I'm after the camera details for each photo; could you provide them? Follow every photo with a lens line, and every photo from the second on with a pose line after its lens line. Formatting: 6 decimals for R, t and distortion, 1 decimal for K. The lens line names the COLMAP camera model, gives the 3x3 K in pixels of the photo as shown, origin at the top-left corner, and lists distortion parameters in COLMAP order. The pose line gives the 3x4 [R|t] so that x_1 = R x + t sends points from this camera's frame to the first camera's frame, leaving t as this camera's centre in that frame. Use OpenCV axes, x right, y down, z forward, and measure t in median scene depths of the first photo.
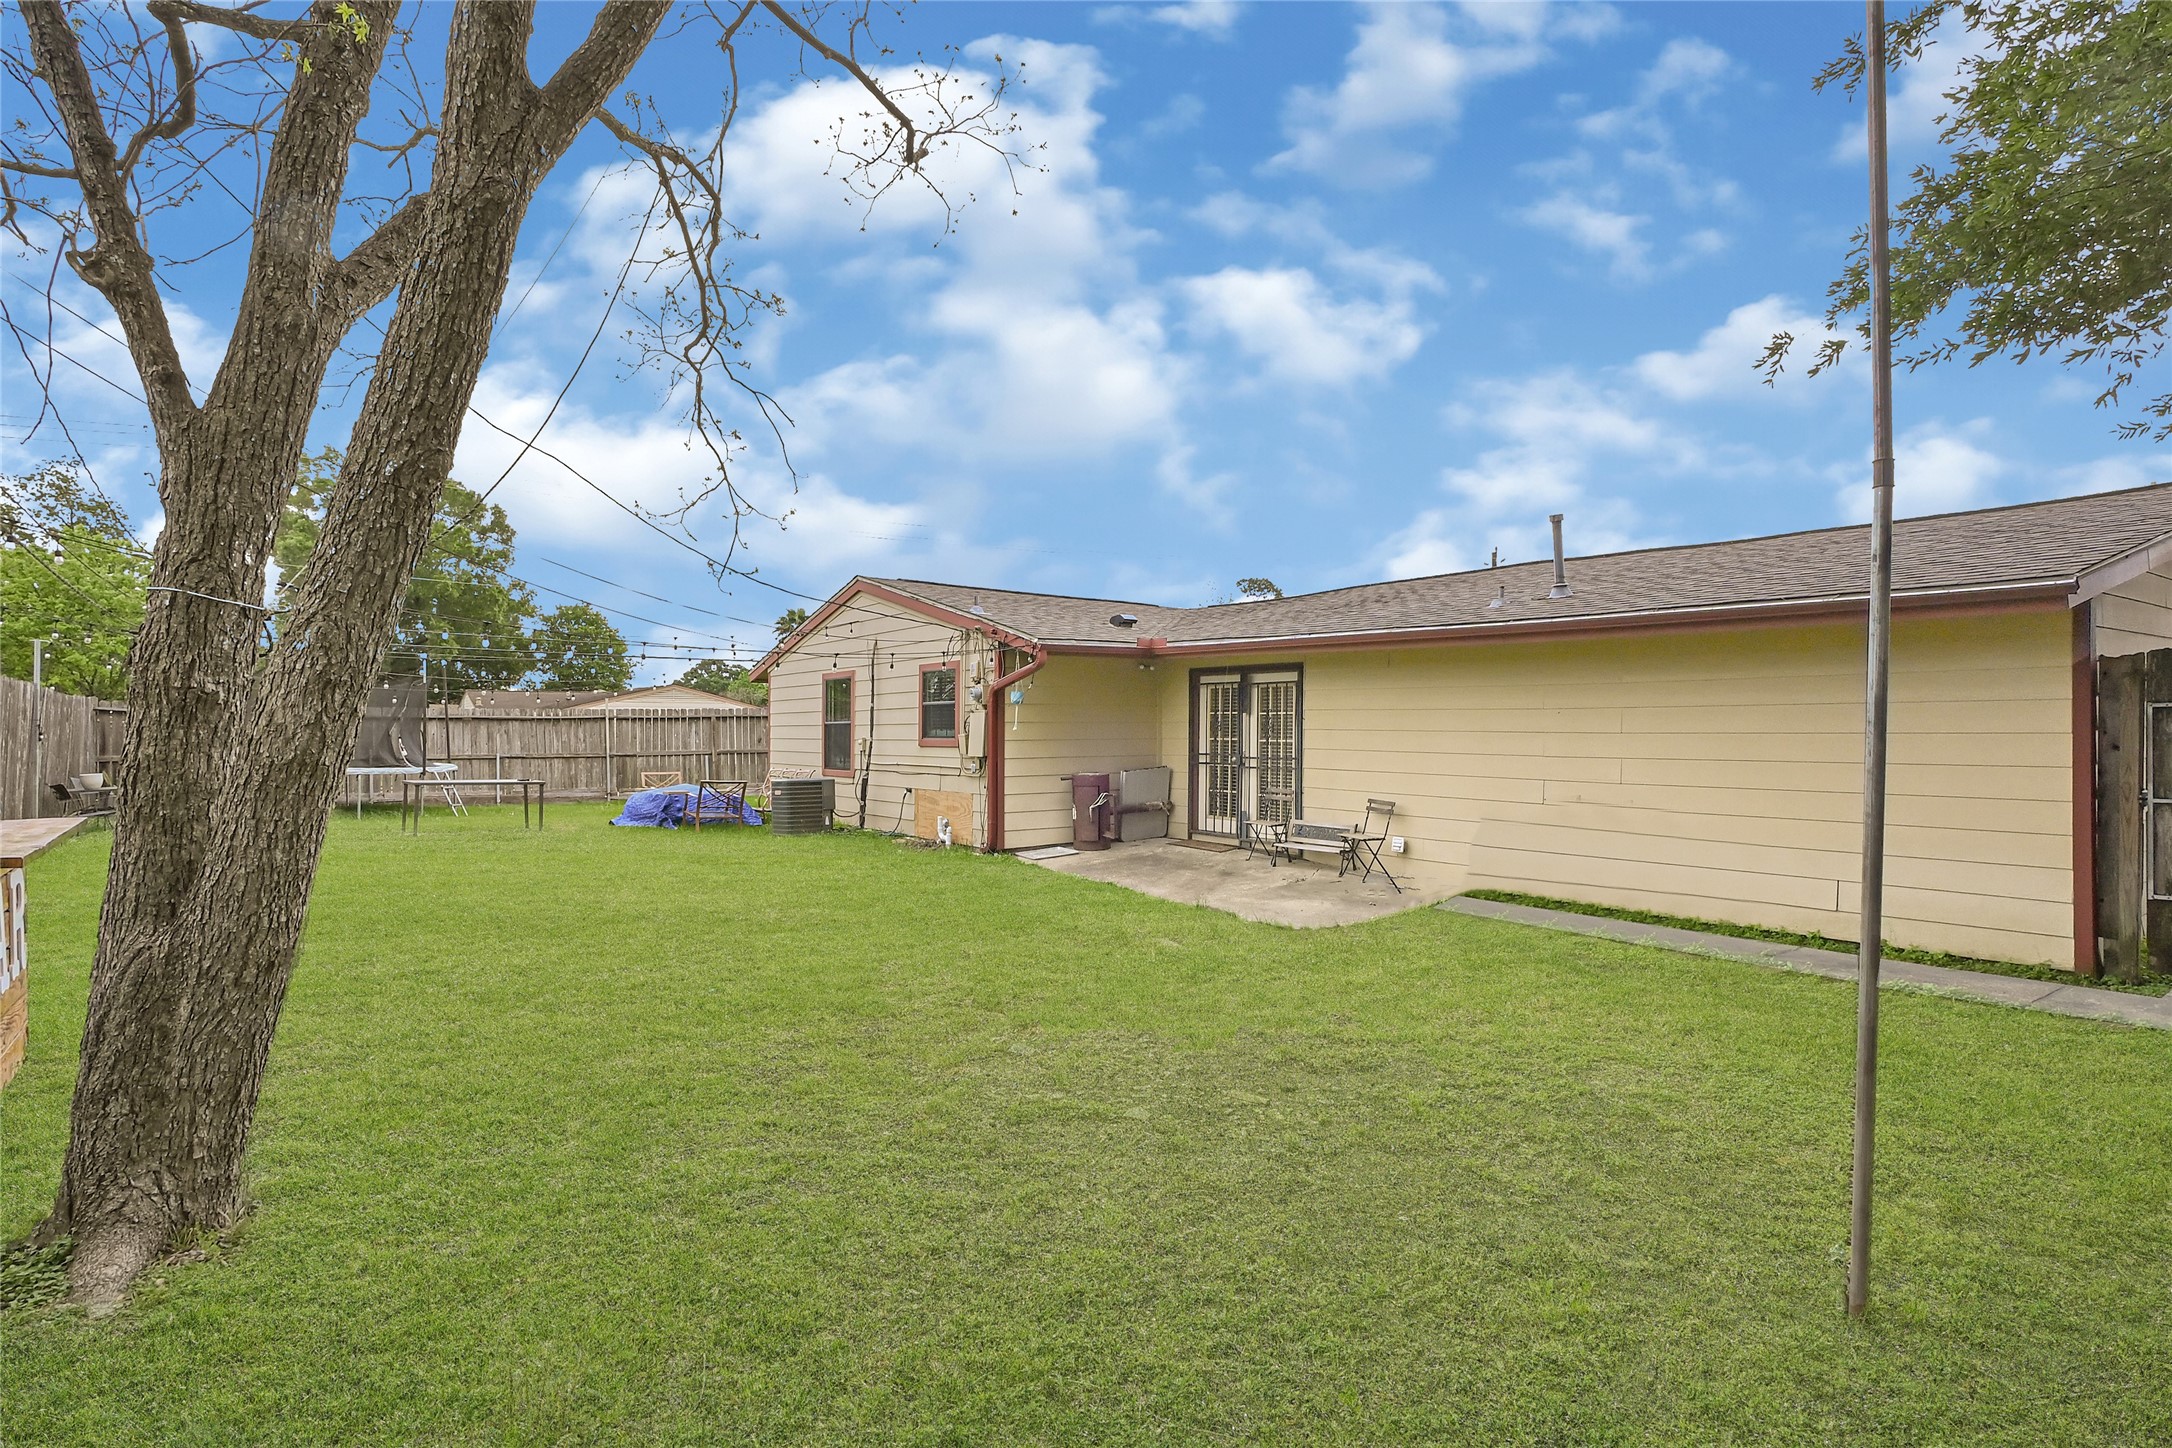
lens RADIAL K [[1093.6, 0, 1086.0], [0, 1093.6, 724.0], [0, 0, 1]] dist [-0.000243, -0.000077]
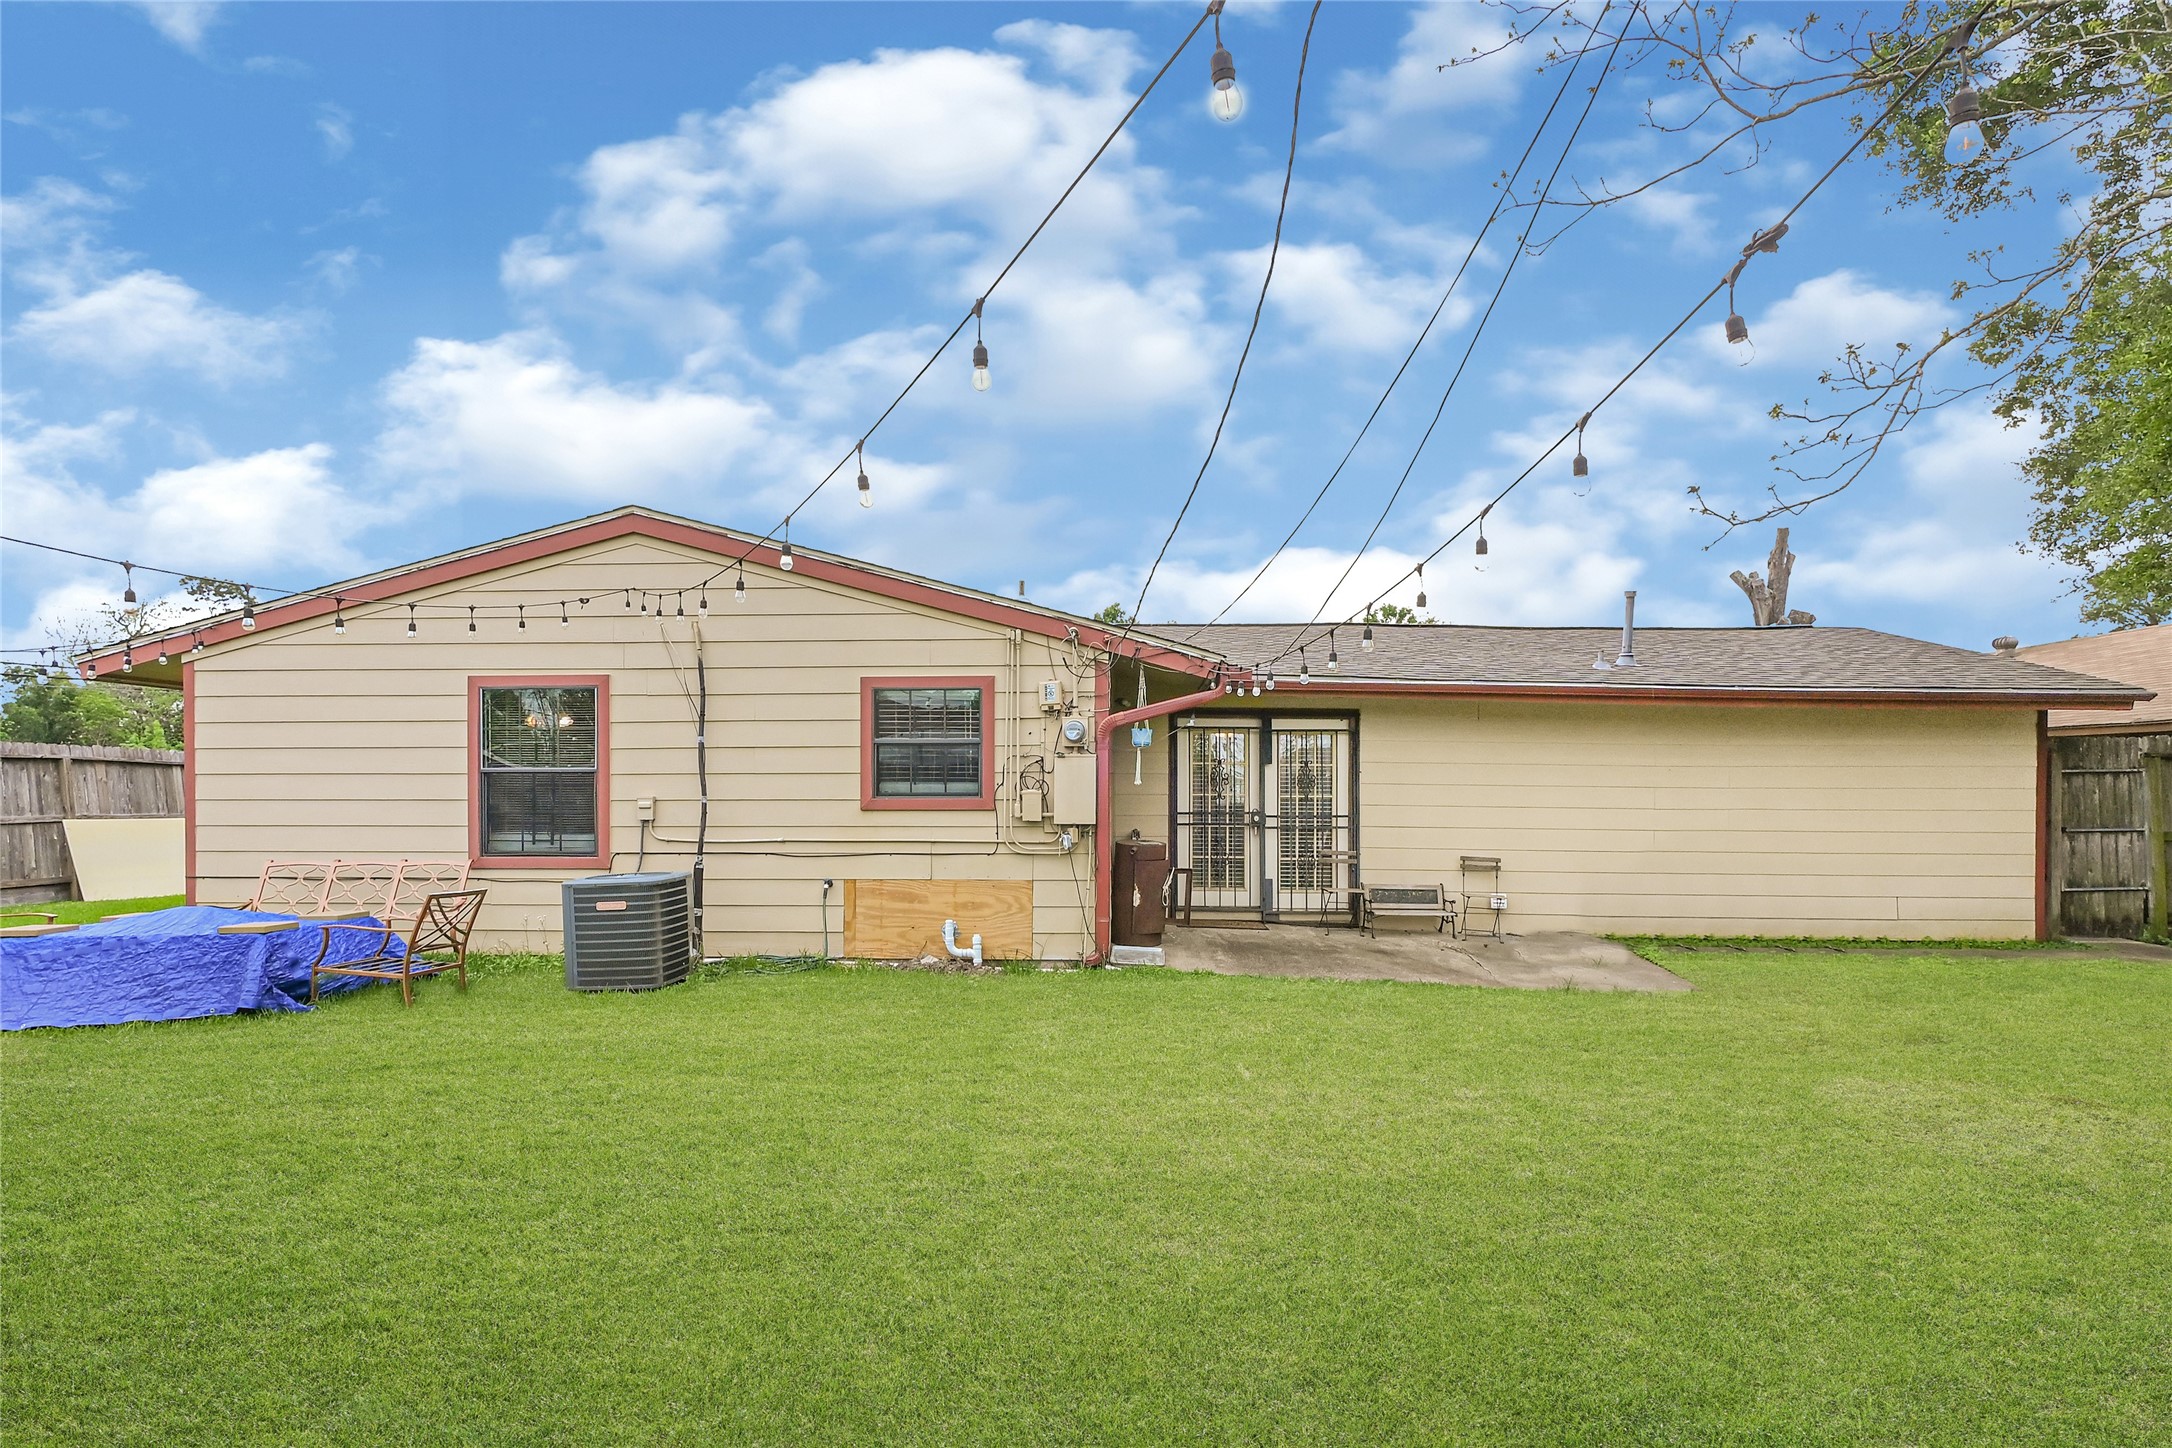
lens RADIAL K [[1105.0, 0, 1078.2], [0, 1105.0, 777.7], [0, 0, 1]] dist [-0.025516, -0.000518]
pose [[0.636989, 0.001335, 0.770872, -0.615585], [-0.007680, 0.999960, 0.004615, -0.001889], [-0.770835, -0.008860, 0.636974, 0.570758]]
